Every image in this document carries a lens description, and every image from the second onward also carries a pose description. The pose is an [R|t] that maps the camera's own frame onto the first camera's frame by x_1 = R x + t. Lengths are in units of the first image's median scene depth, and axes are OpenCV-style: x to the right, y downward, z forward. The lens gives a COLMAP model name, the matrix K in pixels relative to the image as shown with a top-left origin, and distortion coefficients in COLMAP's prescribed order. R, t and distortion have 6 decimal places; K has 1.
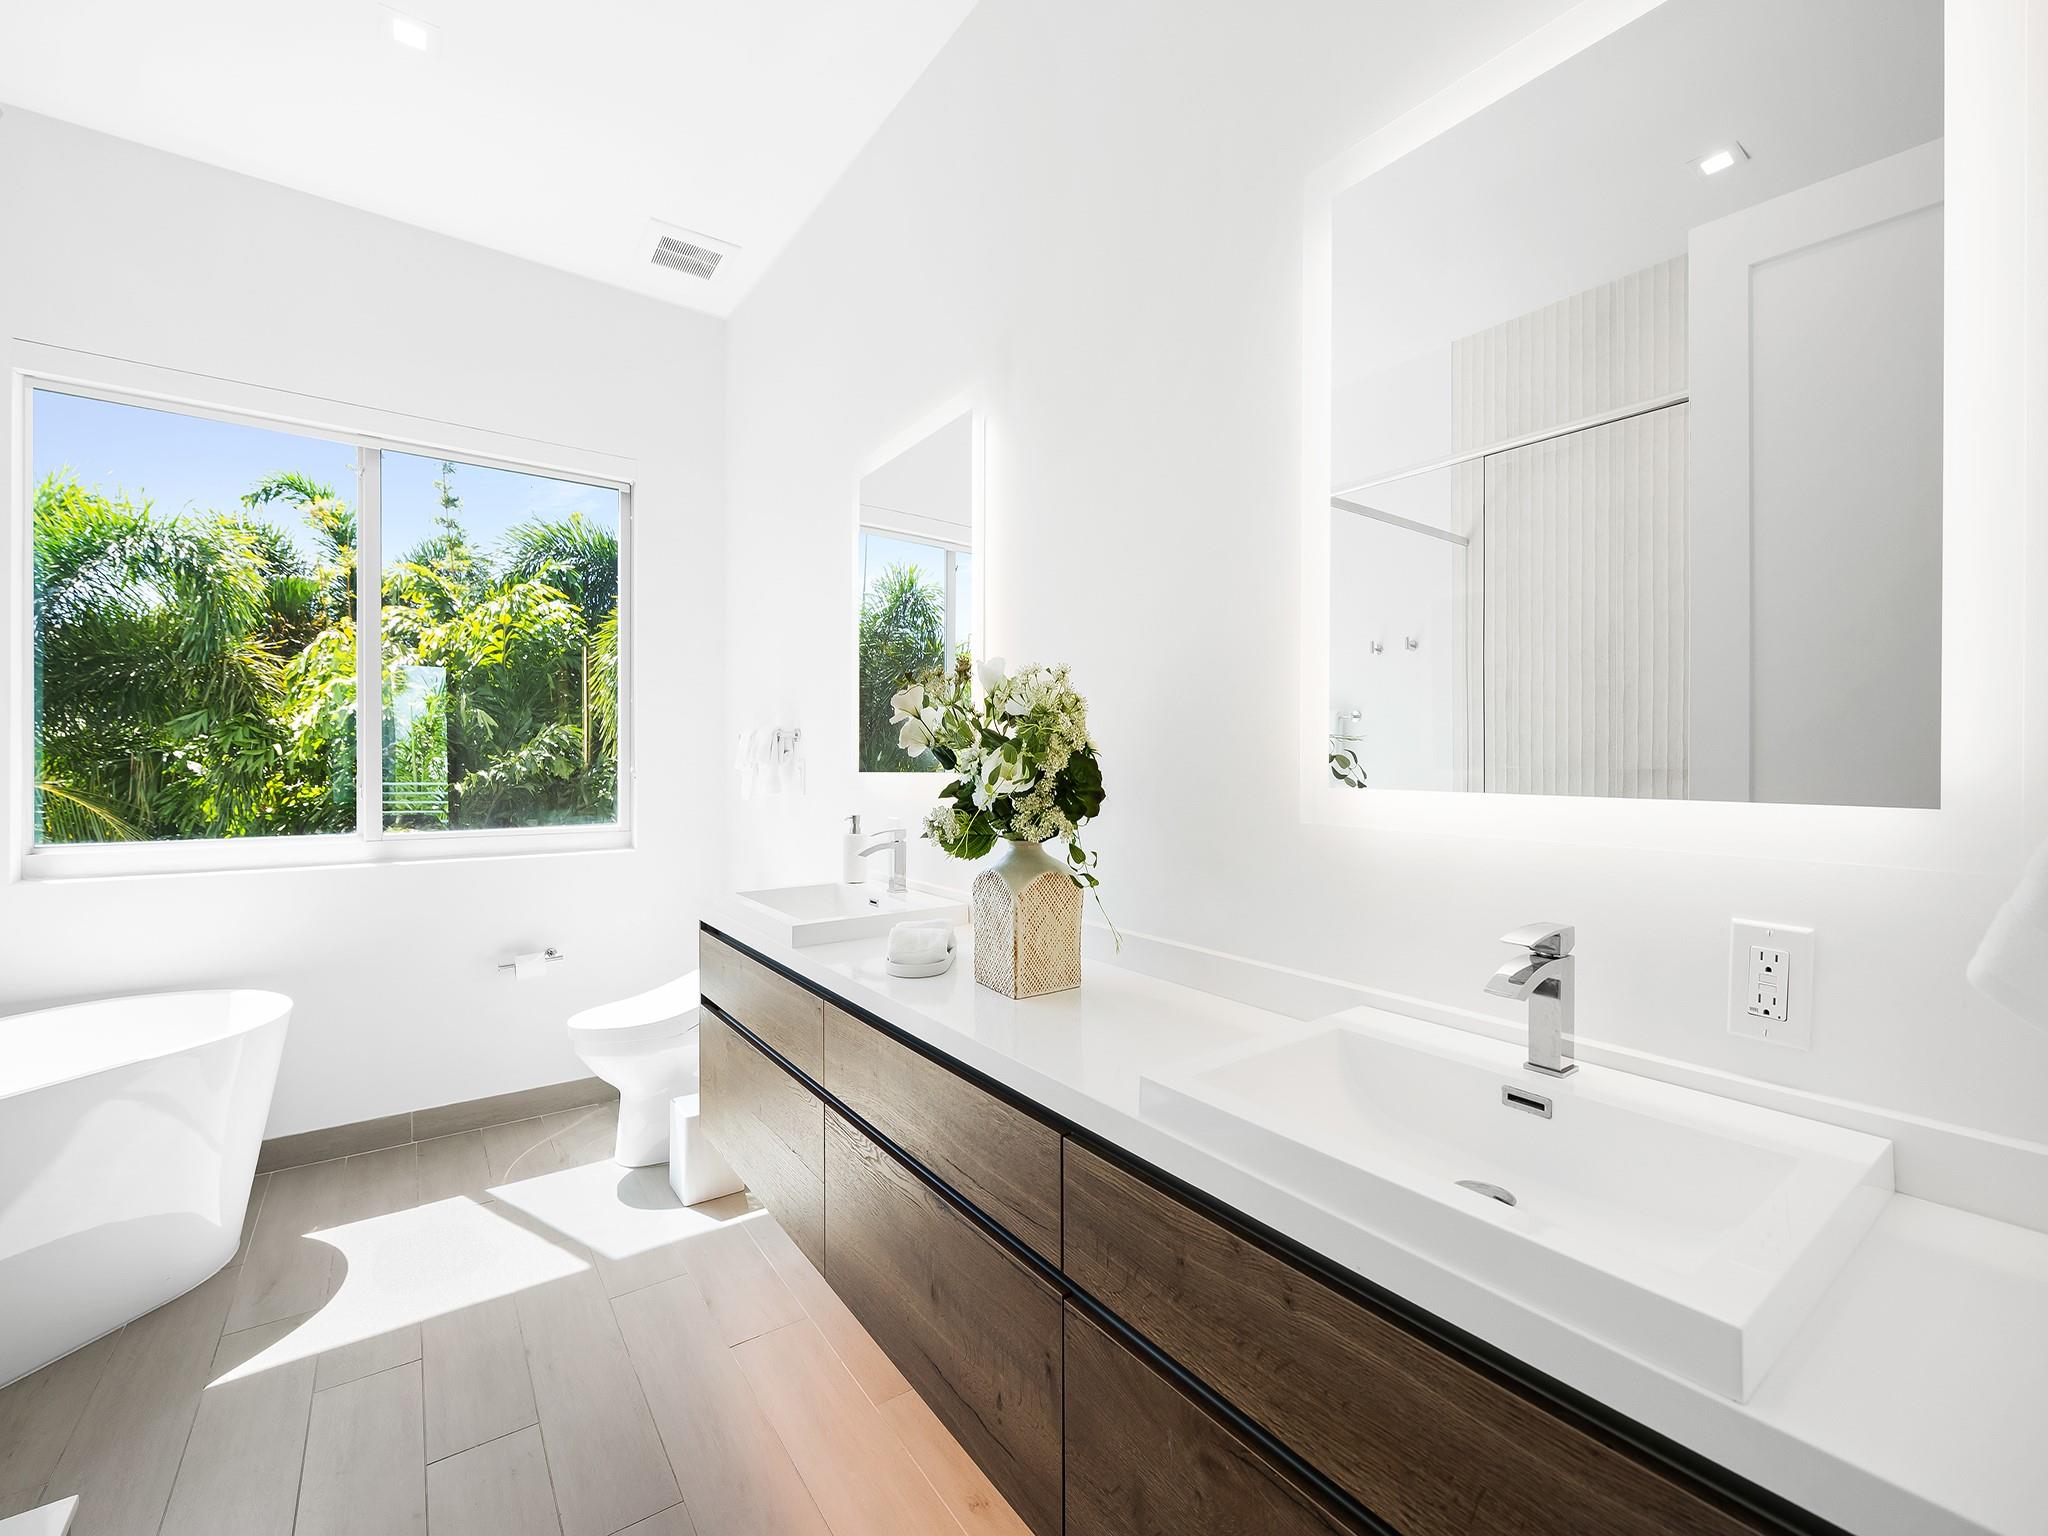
lens RADIAL K [[857.5, 0, 1017.7], [0, 857.5, 763.2], [0, 0, 1]] dist [-0.002218, -0.000278]
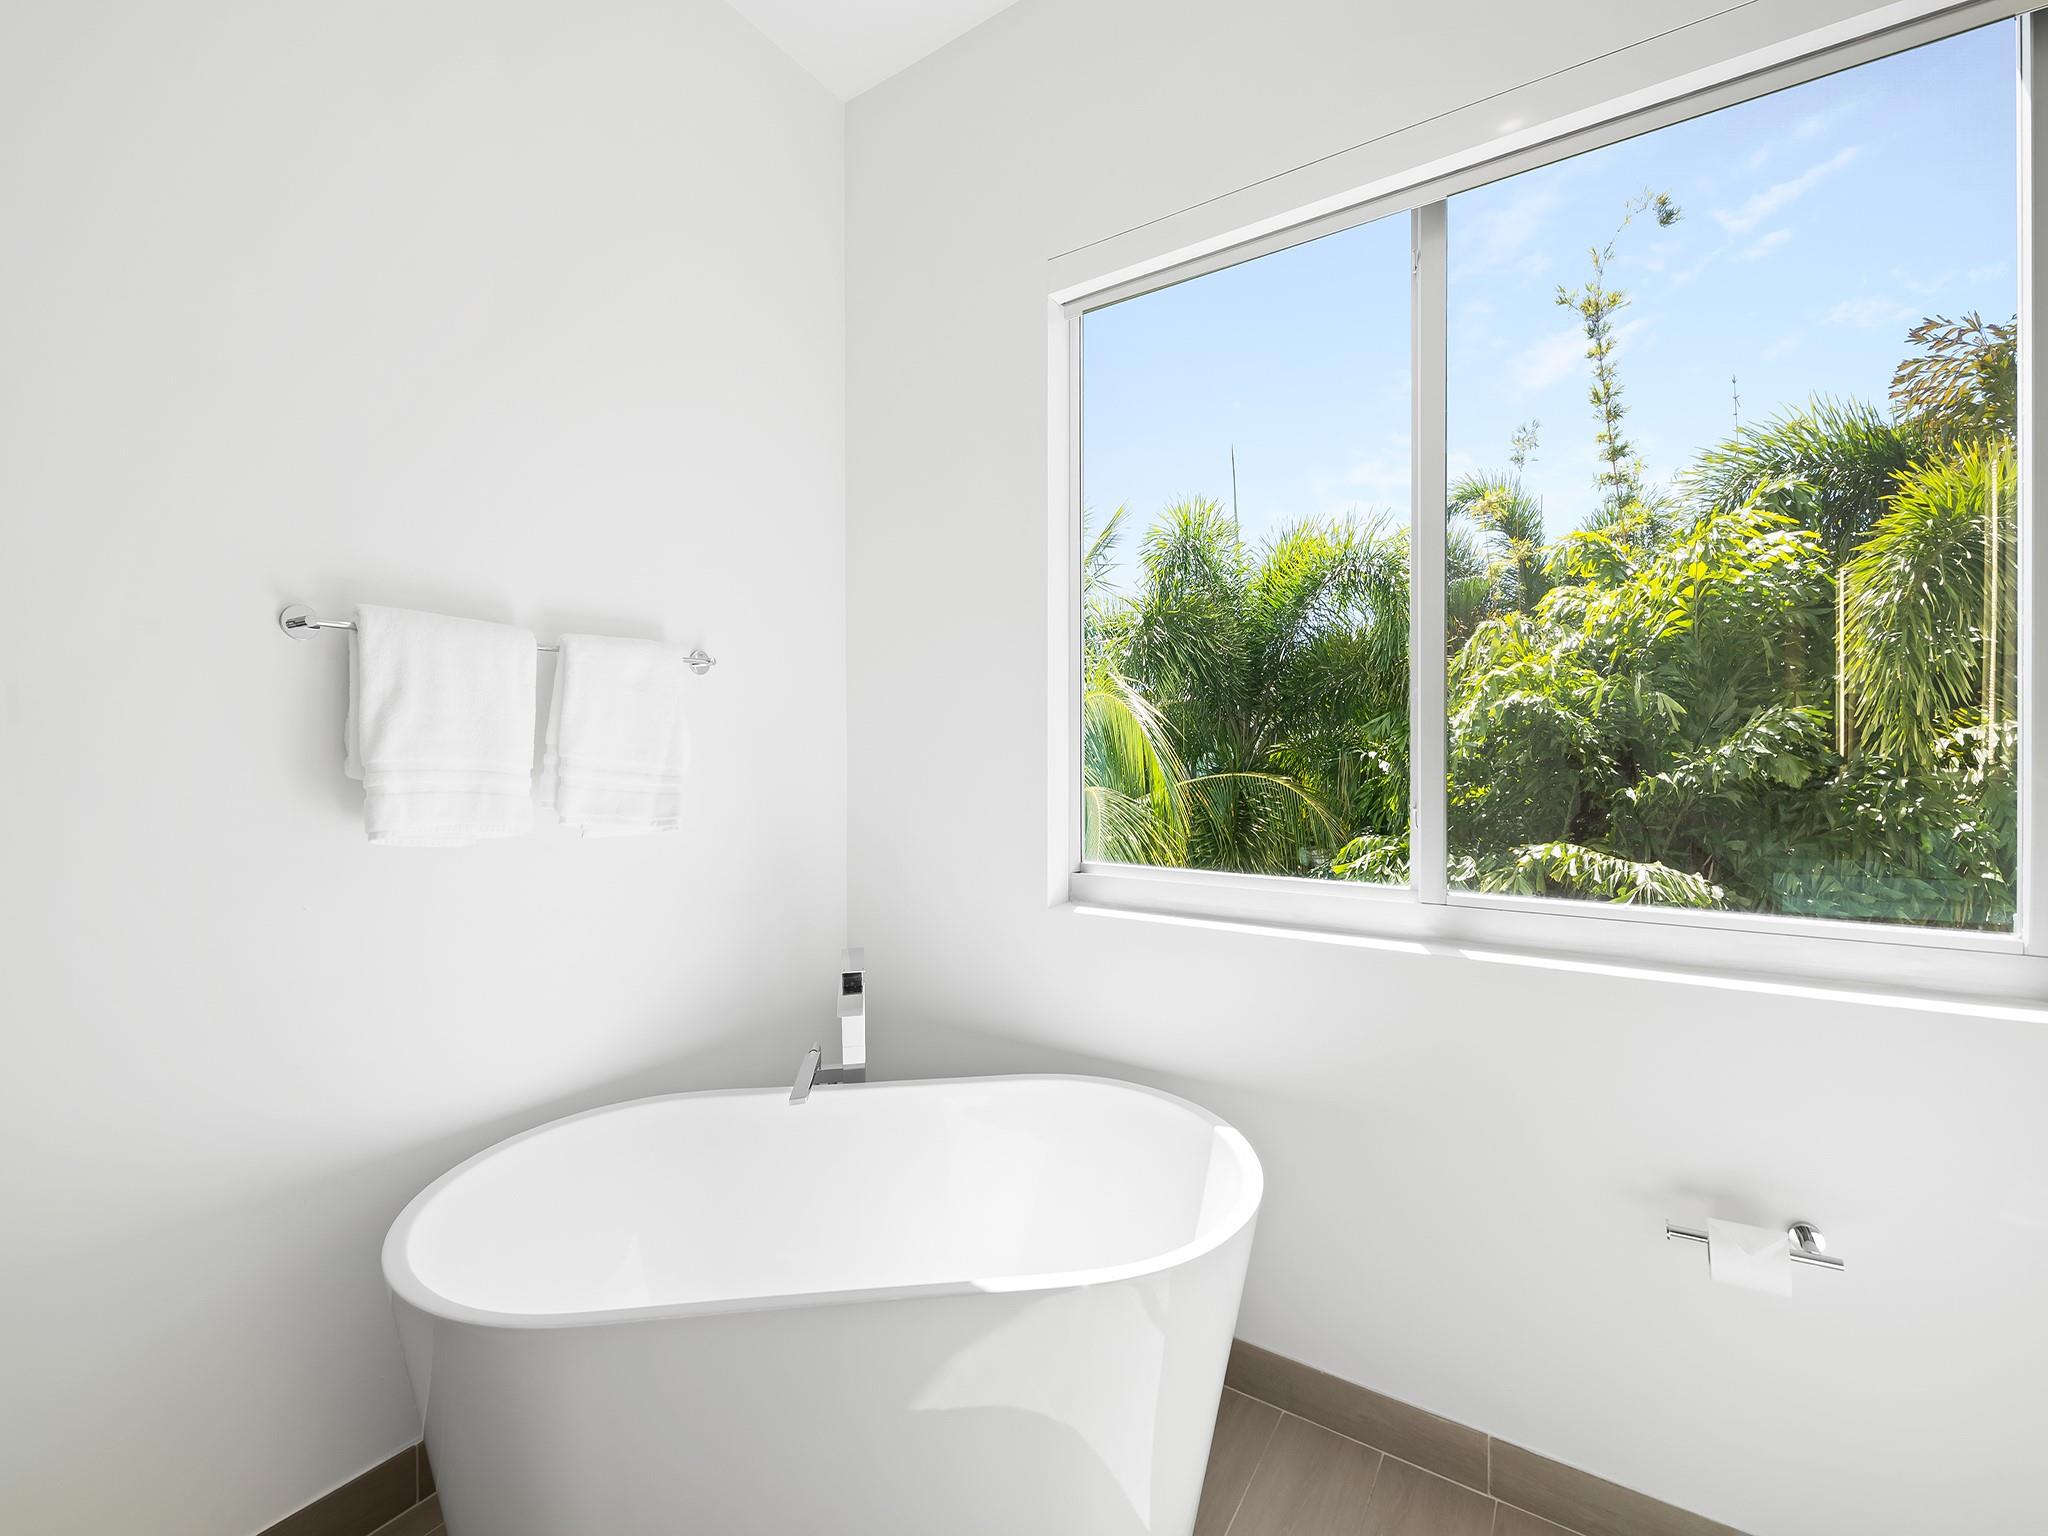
lens RADIAL K [[857.5, 0, 1015.8], [0, 857.5, 760.0], [0, 0, 1]] dist [-0.002218, -0.000278]
pose [[0.349966, -0.001365, -0.936761, -0.107605], [-0.000639, 0.999998, -0.001696, -0.001071], [0.936762, 0.001192, 0.349965, 0.183847]]
